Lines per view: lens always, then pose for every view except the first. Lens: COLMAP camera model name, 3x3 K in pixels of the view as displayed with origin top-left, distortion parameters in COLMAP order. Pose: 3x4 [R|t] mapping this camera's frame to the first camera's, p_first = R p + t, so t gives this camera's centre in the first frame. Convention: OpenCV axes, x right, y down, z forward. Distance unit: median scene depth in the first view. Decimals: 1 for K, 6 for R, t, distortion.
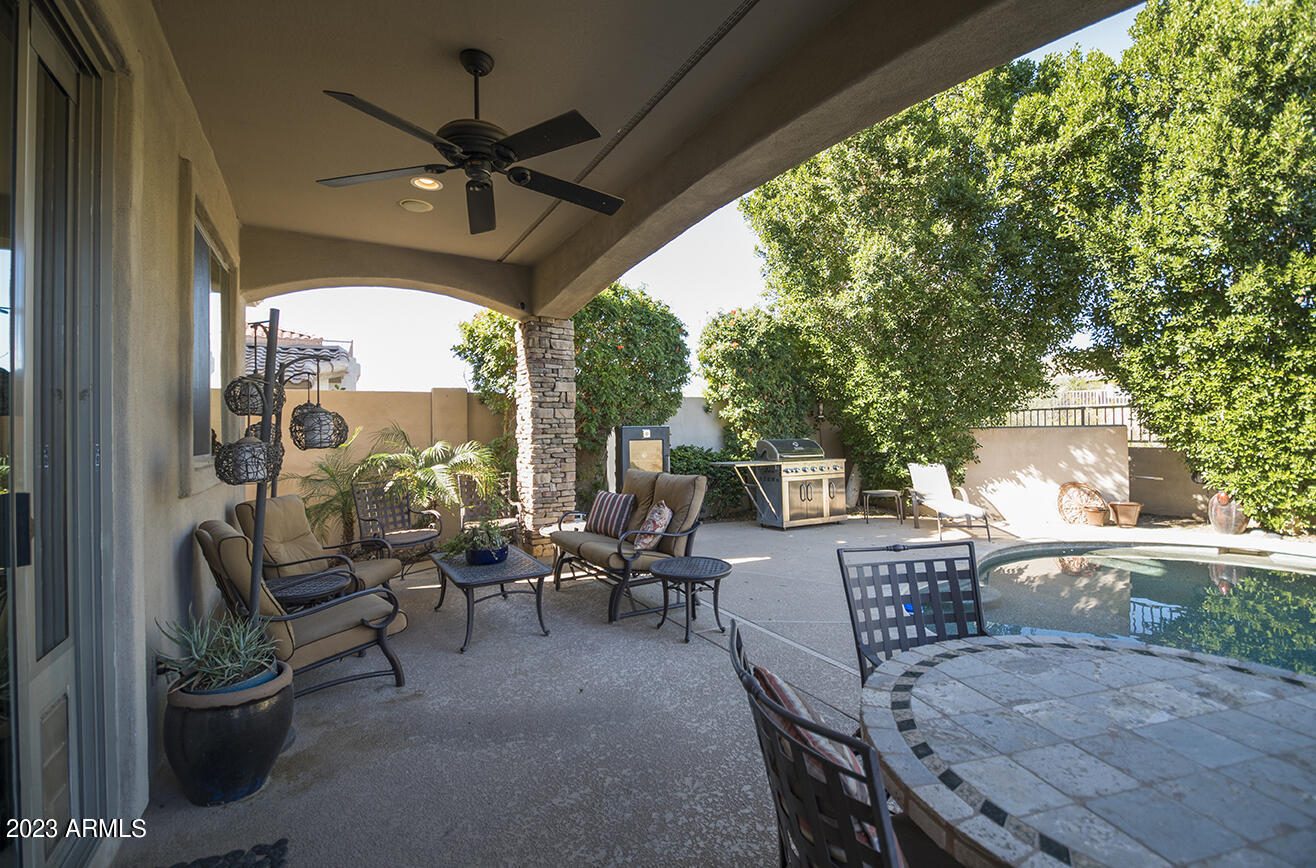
lens RADIAL K [[571.6, 0, 659.5], [0, 571.6, 424.0], [0, 0, 1]] dist [0.001827, -0.011632]
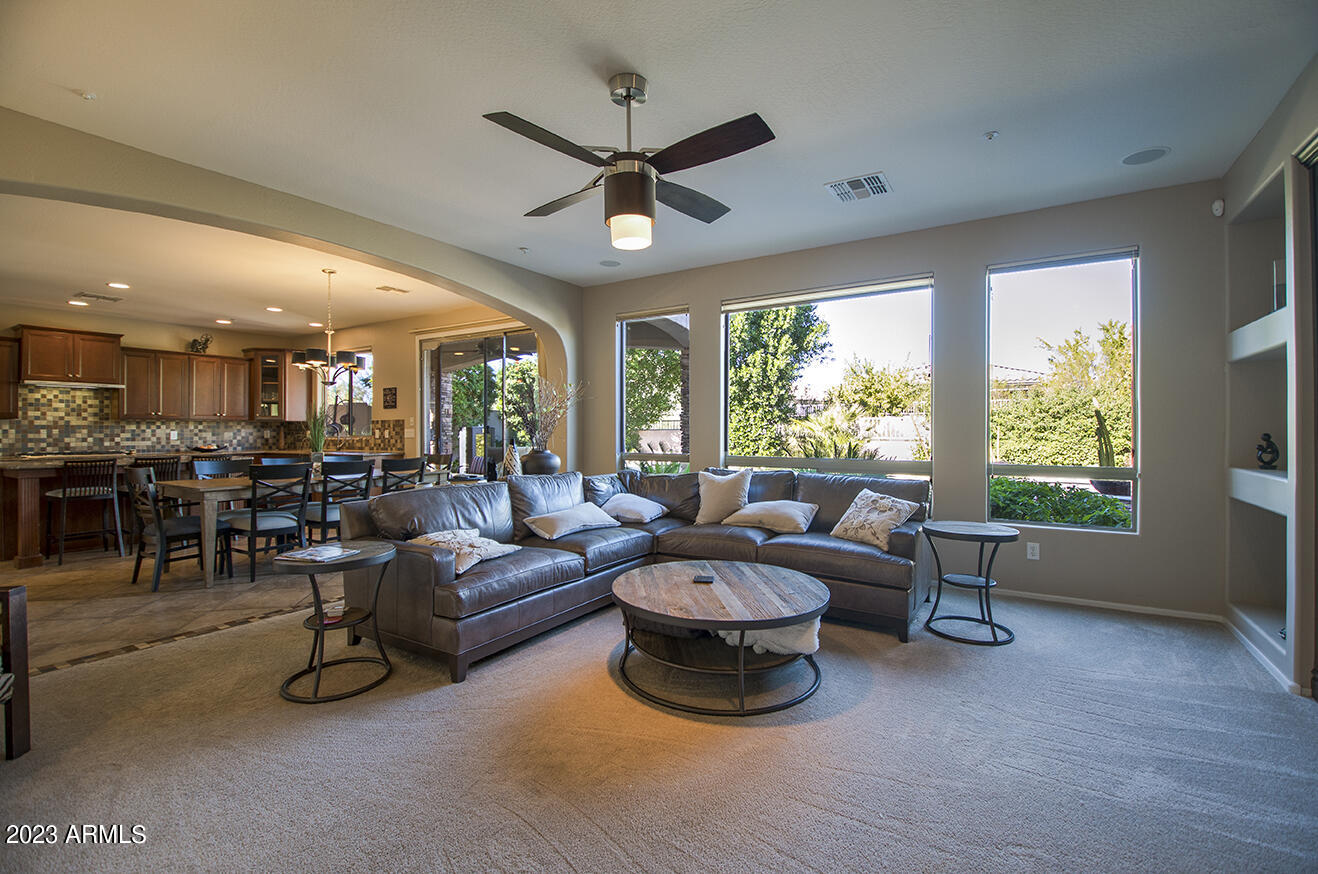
lens RADIAL K [[572.5, 0, 660.5], [0, 572.5, 427.0], [0, 0, 1]] dist [0.001827, -0.011632]
pose [[0.882470, 0.013525, 0.470175, -0.384541], [-0.013201, 0.999905, -0.003986, 0.004418], [-0.470184, -0.002689, 0.882564, -0.957945]]
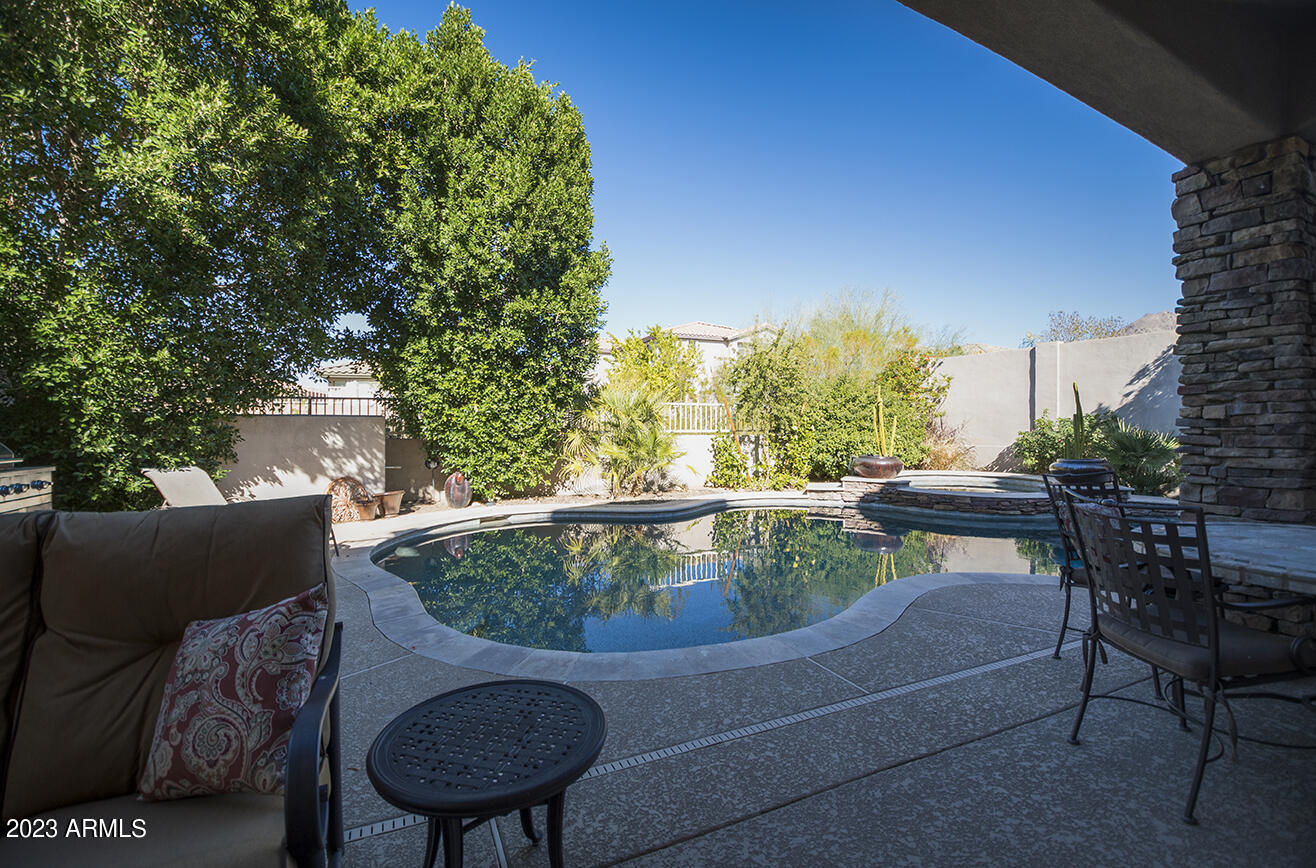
lens RADIAL K [[570.2, 0, 663.6], [0, 570.2, 424.3], [0, 0, 1]] dist [0.027480, -0.028980]
pose [[0.080172, 0.014318, 0.996678, -0.171340], [-0.009187, 0.999865, -0.013625, 0.029472], [-0.996739, -0.008065, 0.080292, 0.476090]]
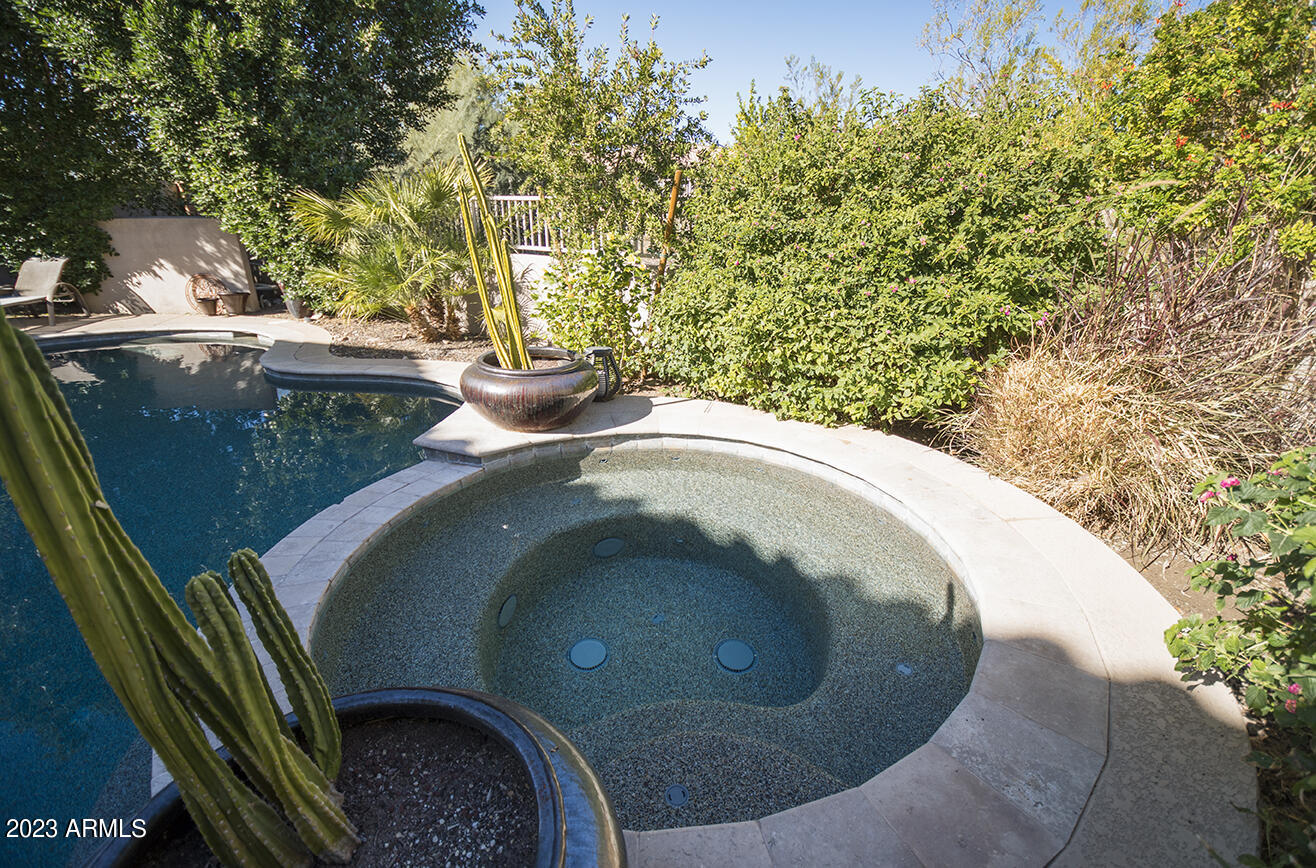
lens RADIAL K [[571.2, 0, 662.5], [0, 571.2, 433.5], [0, 0, 1]] dist [0.002033, -0.011869]
pose [[0.889586, -0.139326, 0.435000, 1.130955], [-0.031047, 0.931698, 0.361905, -0.033728], [-0.455711, -0.335451, 0.824500, -0.398516]]
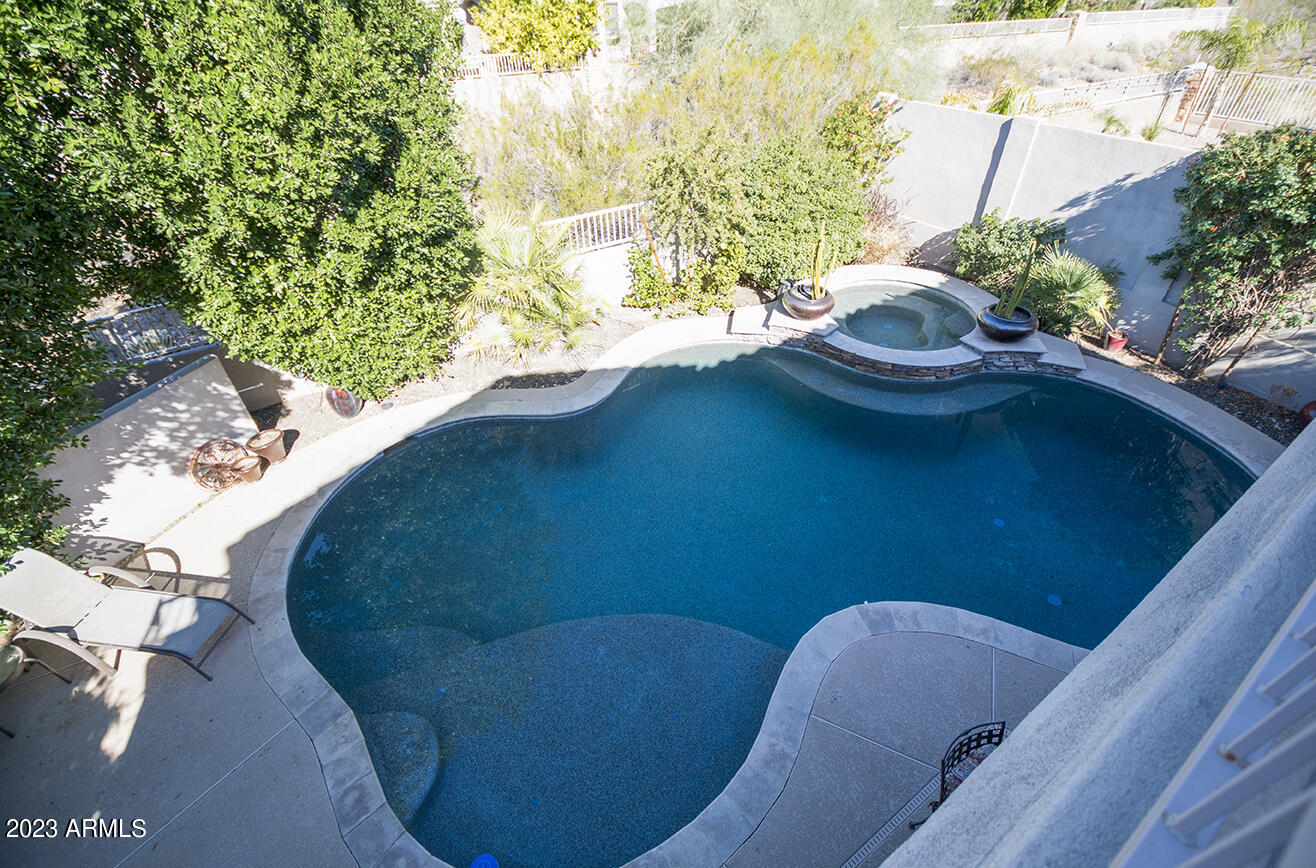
lens RADIAL K [[570.2, 0, 663.6], [0, 570.2, 424.3], [0, 0, 1]] dist [0.027480, -0.028980]
pose [[-0.072903, -0.594493, 0.800789, 0.089639], [0.005716, 0.802663, 0.596405, -0.440556], [-0.997323, 0.048057, -0.055119, 0.475326]]
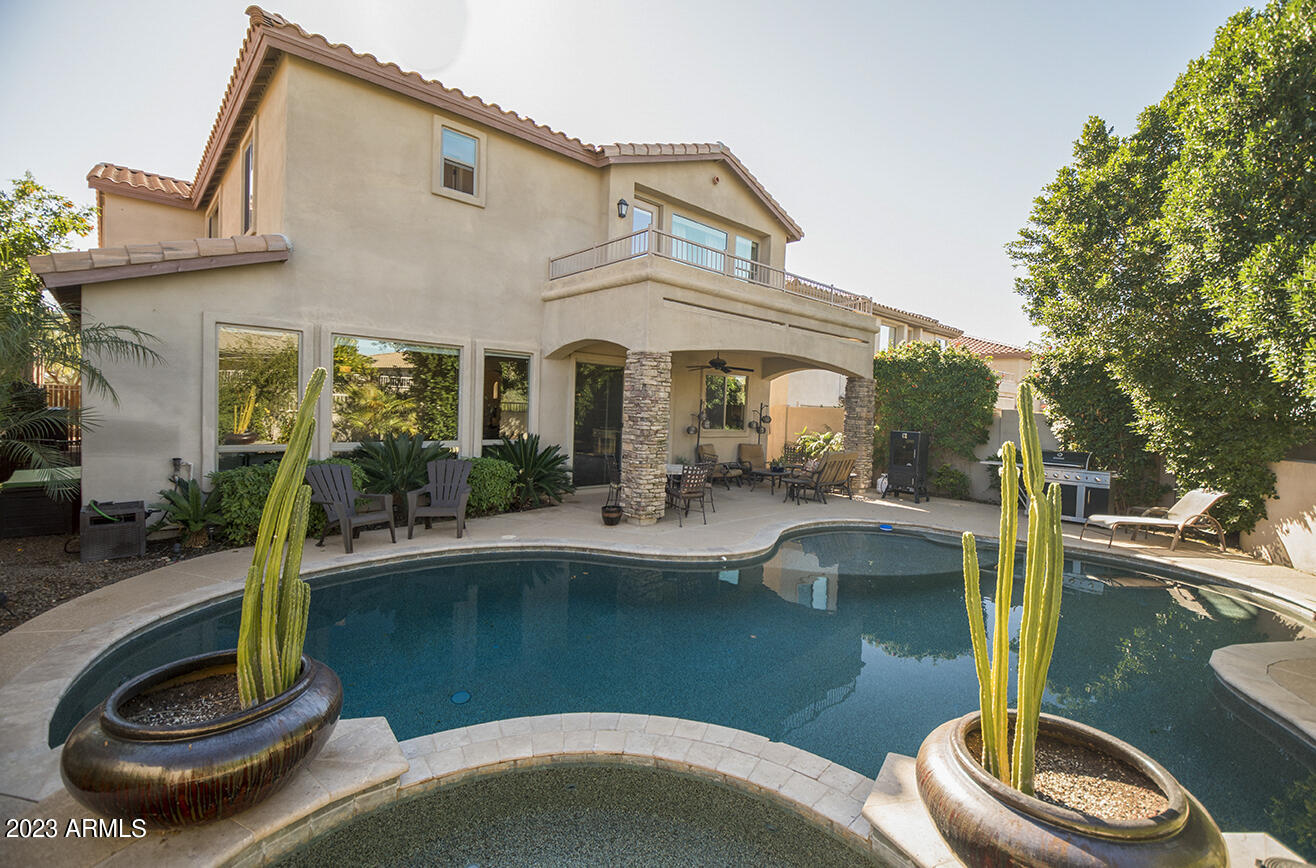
lens RADIAL K [[570.2, 0, 663.6], [0, 570.2, 424.3], [0, 0, 1]] dist [0.027480, -0.028980]
pose [[0.235851, 0.049063, -0.970550, 1.440722], [-0.029100, 0.998633, 0.043411, -0.070295], [0.971353, 0.018005, 0.236957, -0.159971]]
